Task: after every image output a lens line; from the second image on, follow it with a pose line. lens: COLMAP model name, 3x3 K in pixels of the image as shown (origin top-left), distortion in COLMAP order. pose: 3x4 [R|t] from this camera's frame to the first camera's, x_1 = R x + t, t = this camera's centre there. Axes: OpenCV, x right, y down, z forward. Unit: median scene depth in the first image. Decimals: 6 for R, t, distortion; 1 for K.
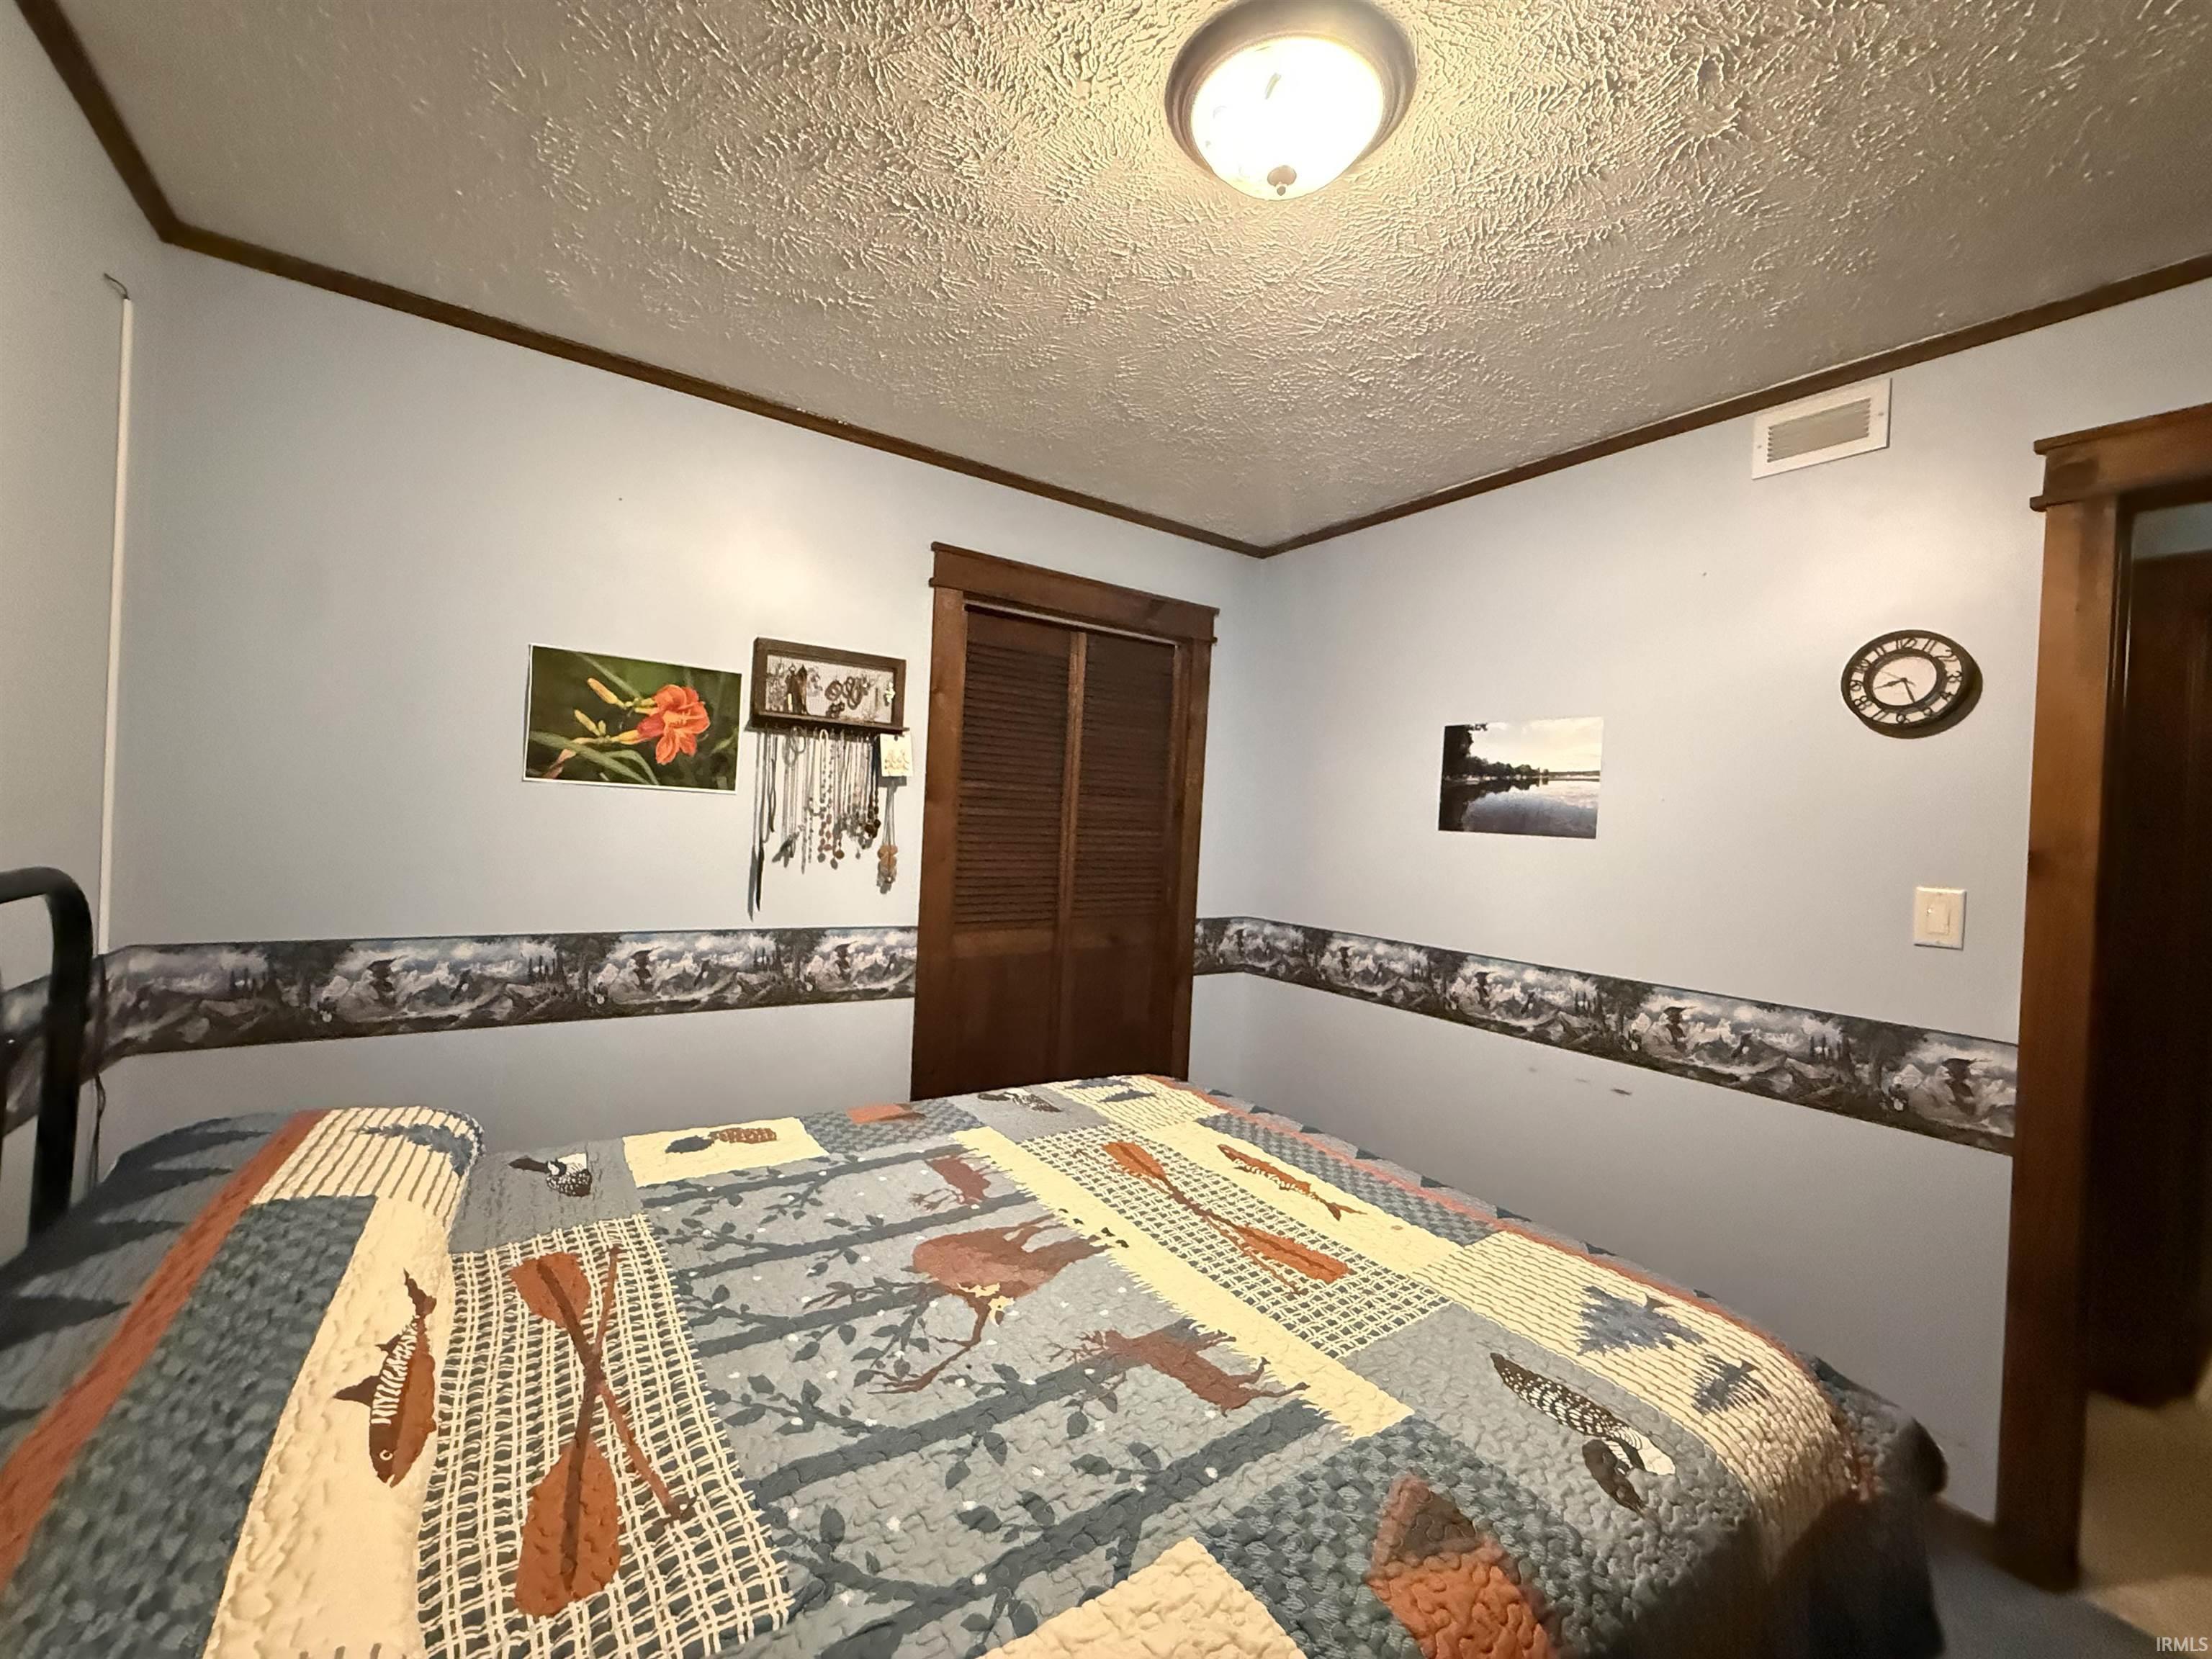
lens RADIAL K [[879.3, 0, 1105.2], [0, 879.3, 818.5], [0, 0, 1]] dist [-0.002735, -0.000026]
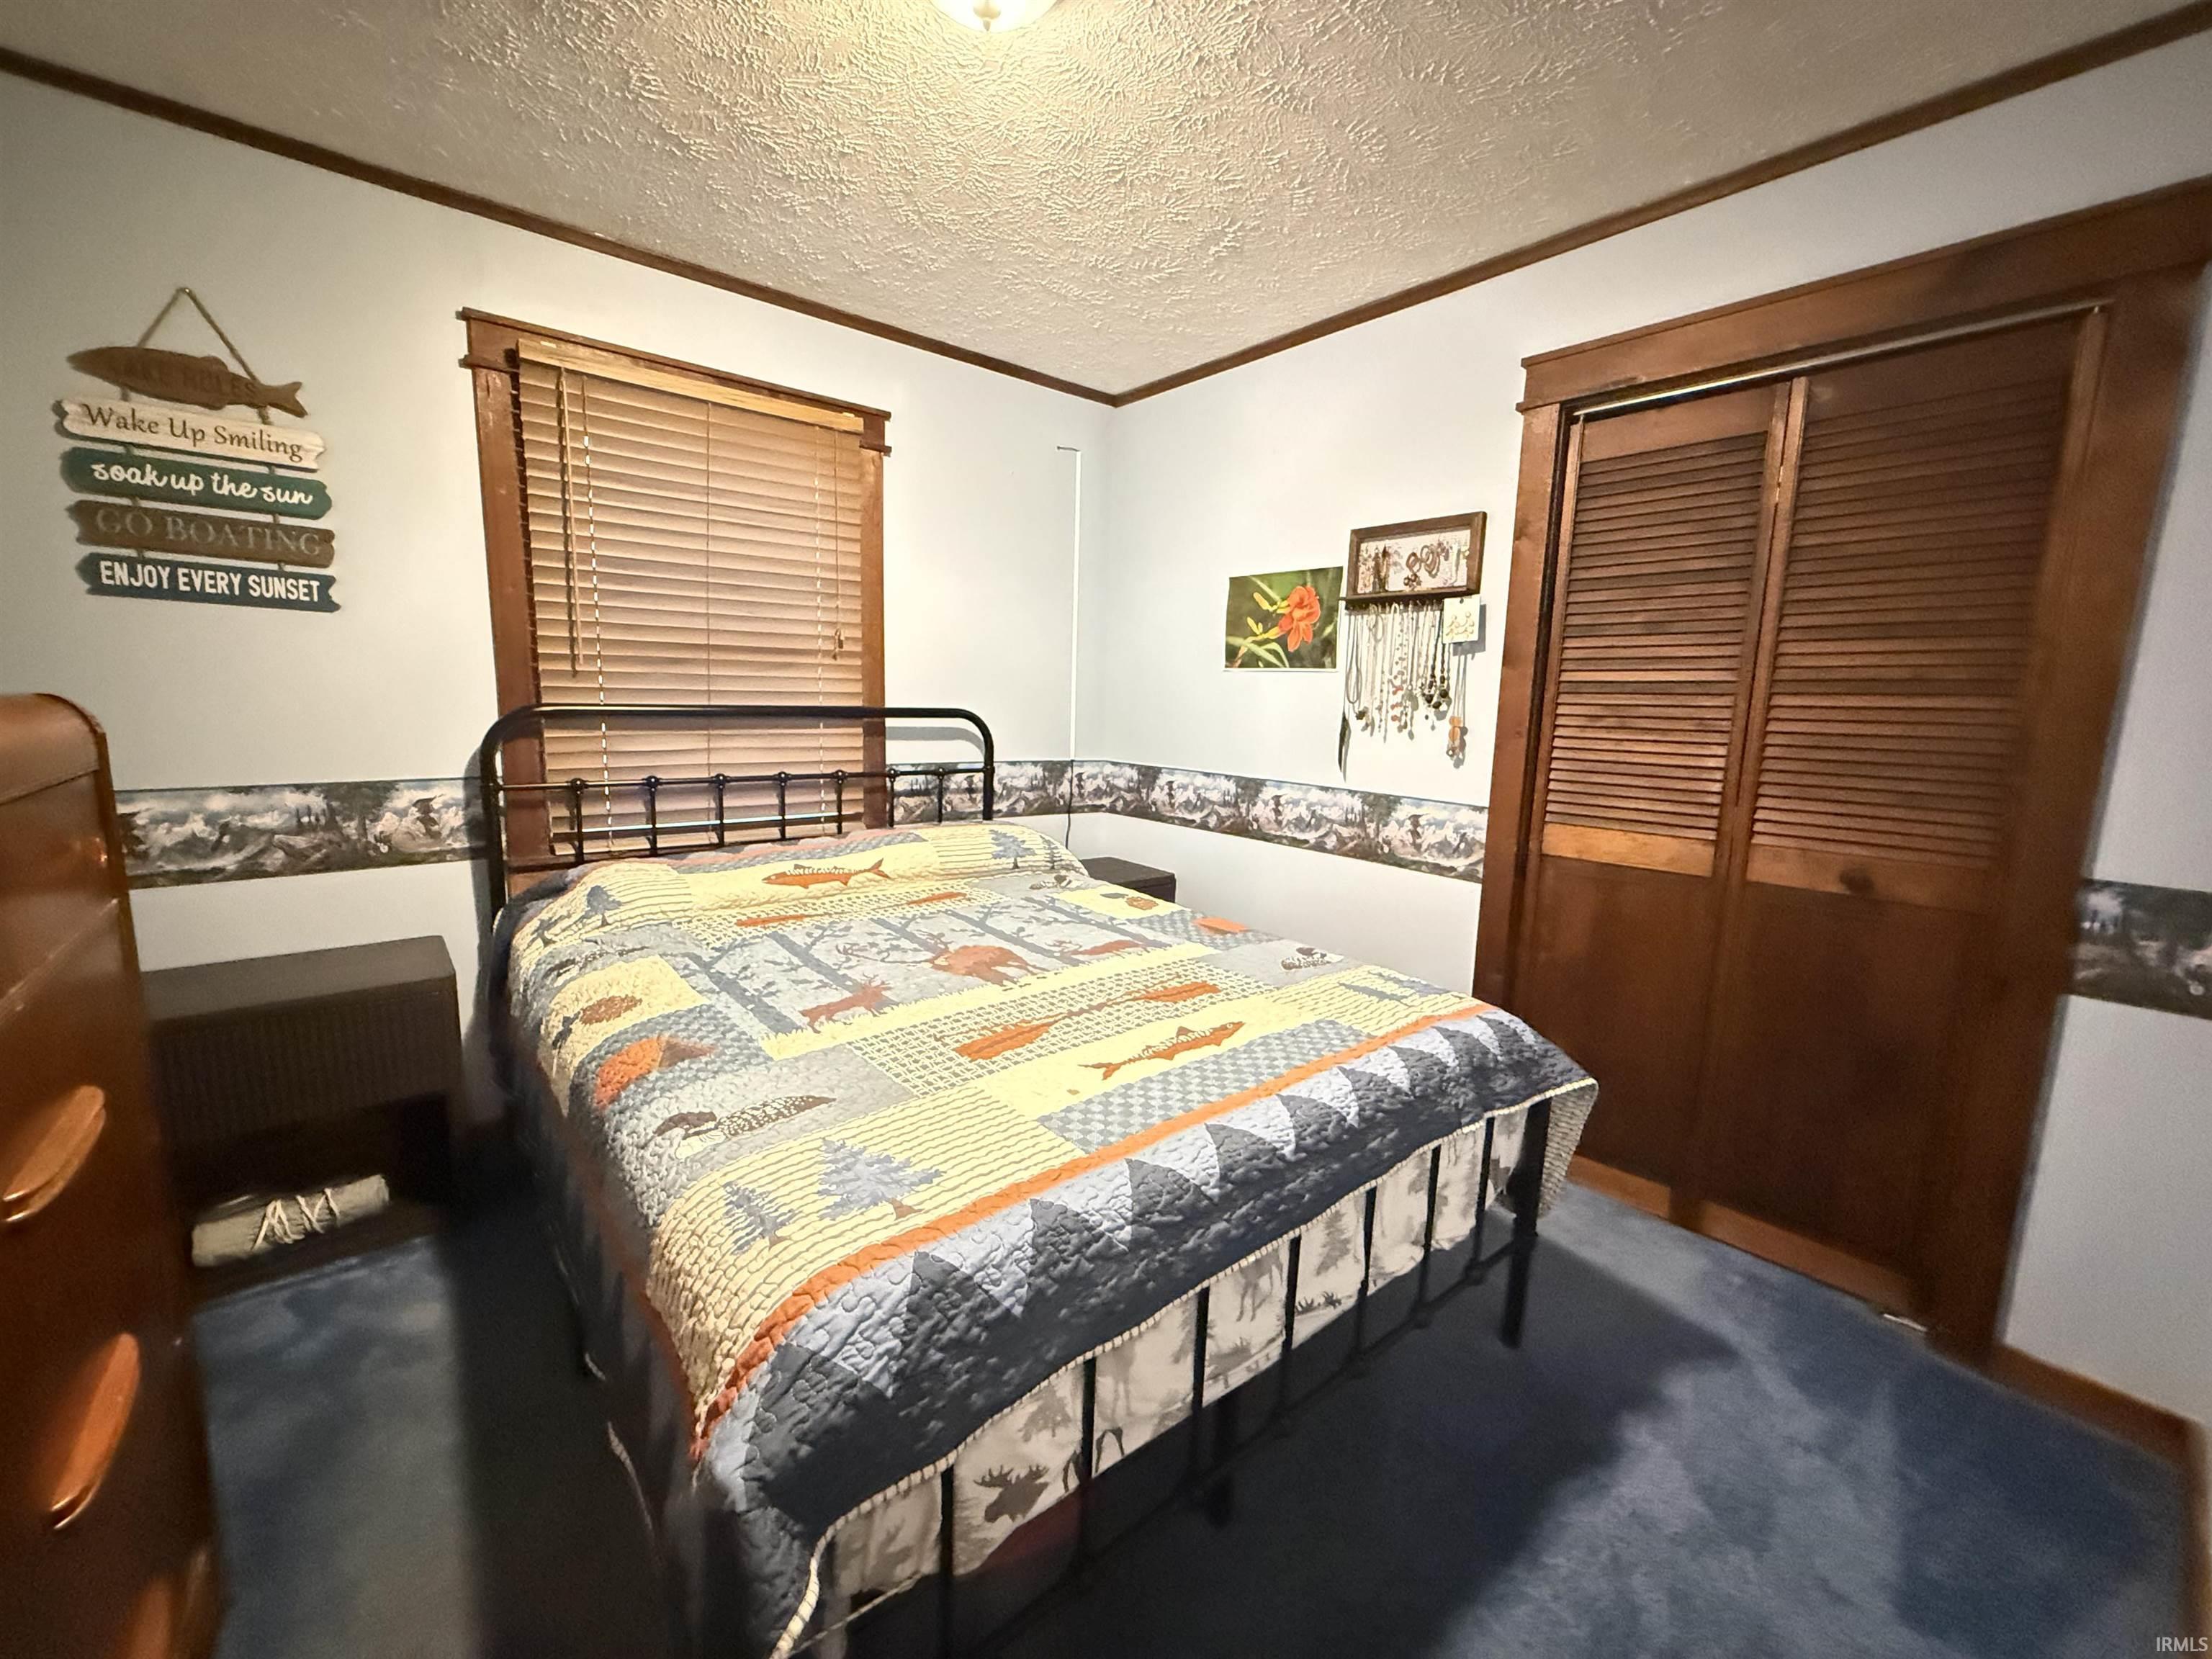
lens RADIAL K [[879.3, 0, 1104.4], [0, 879.3, 828.9], [0, 0, 1]] dist [-0.002735, -0.000026]
pose [[0.096394, 0.104434, -0.989849, 0.789961], [-0.019087, 0.994492, 0.103065, 0.071167], [0.995160, 0.008958, 0.097856, 0.624390]]
